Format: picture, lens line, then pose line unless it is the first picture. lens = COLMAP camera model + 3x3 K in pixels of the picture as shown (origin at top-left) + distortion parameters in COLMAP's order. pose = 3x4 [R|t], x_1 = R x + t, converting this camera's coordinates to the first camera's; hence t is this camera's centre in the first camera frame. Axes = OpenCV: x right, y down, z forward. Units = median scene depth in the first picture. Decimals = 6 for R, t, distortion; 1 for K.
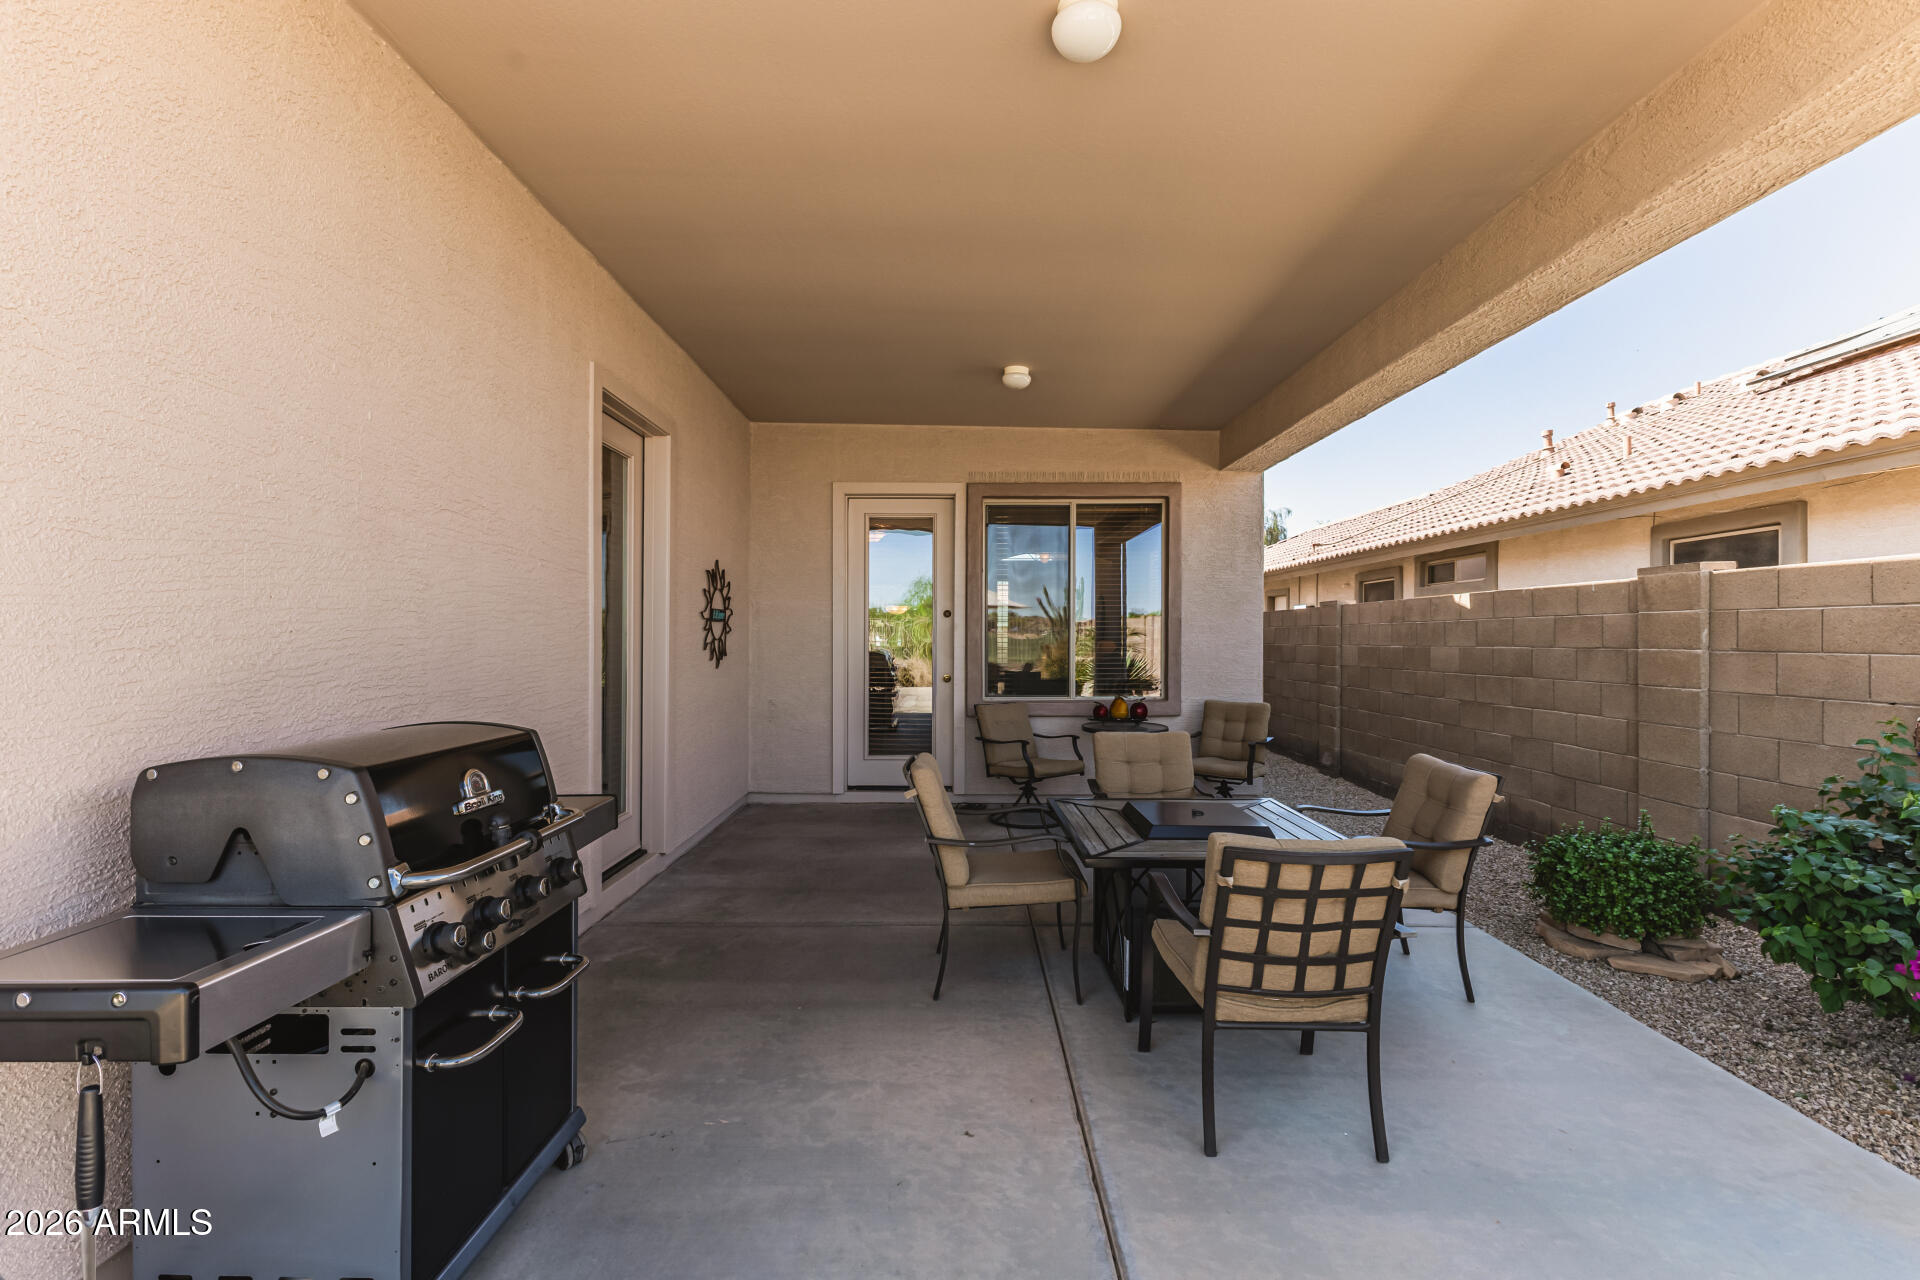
lens RADIAL K [[844.1, 0, 963.8], [0, 844.1, 636.7], [0, 0, 1]] dist [0.020369, -0.000084]
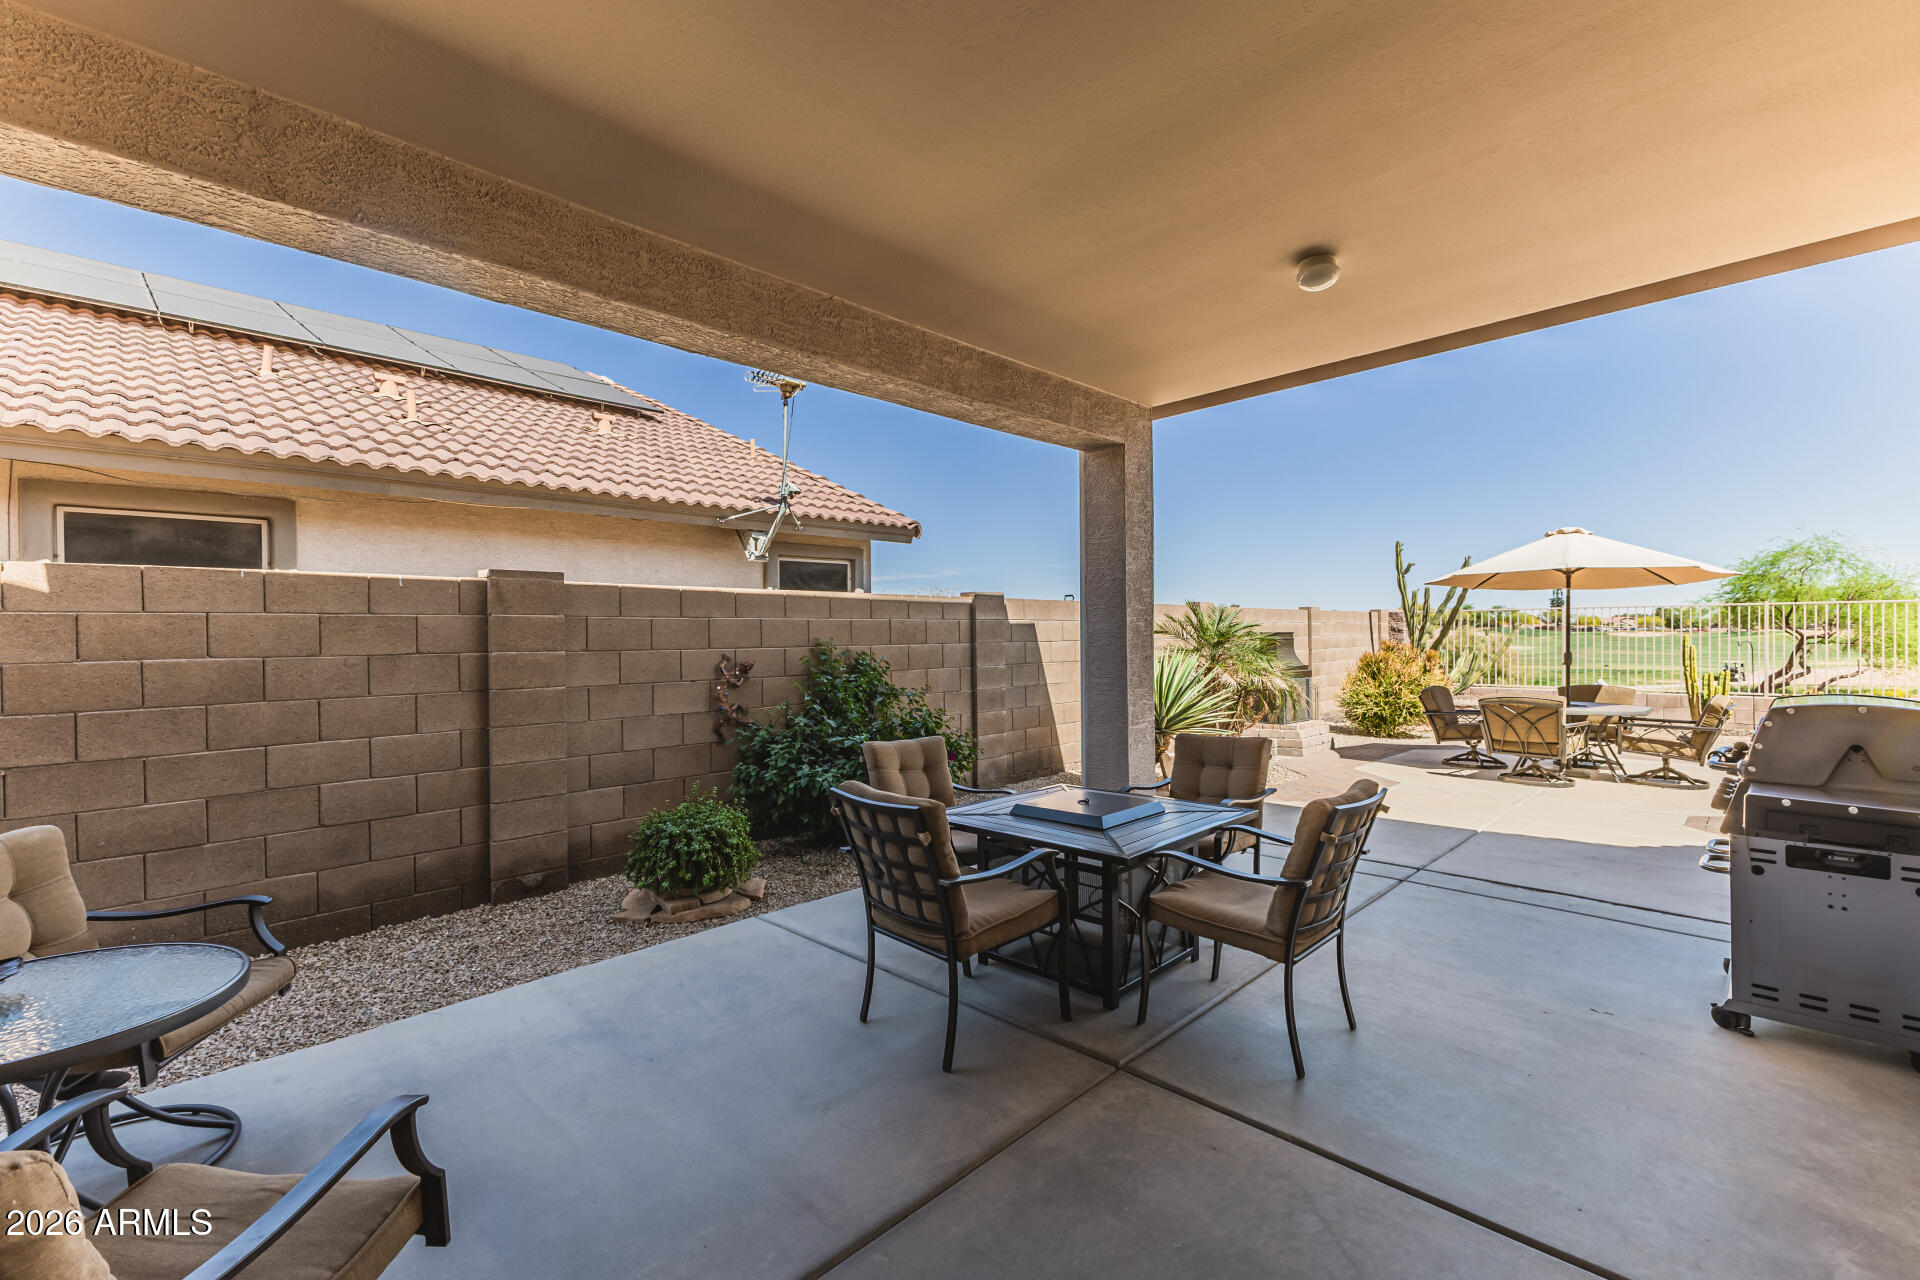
lens RADIAL K [[844.1, 0, 963.8], [0, 844.1, 636.7], [0, 0, 1]] dist [0.020369, -0.000084]
pose [[-0.715921, 0.015411, 0.698012, -0.264588], [0.015866, 0.999857, -0.005803, 0.010347], [-0.698001, 0.006920, -0.716063, 1.333330]]
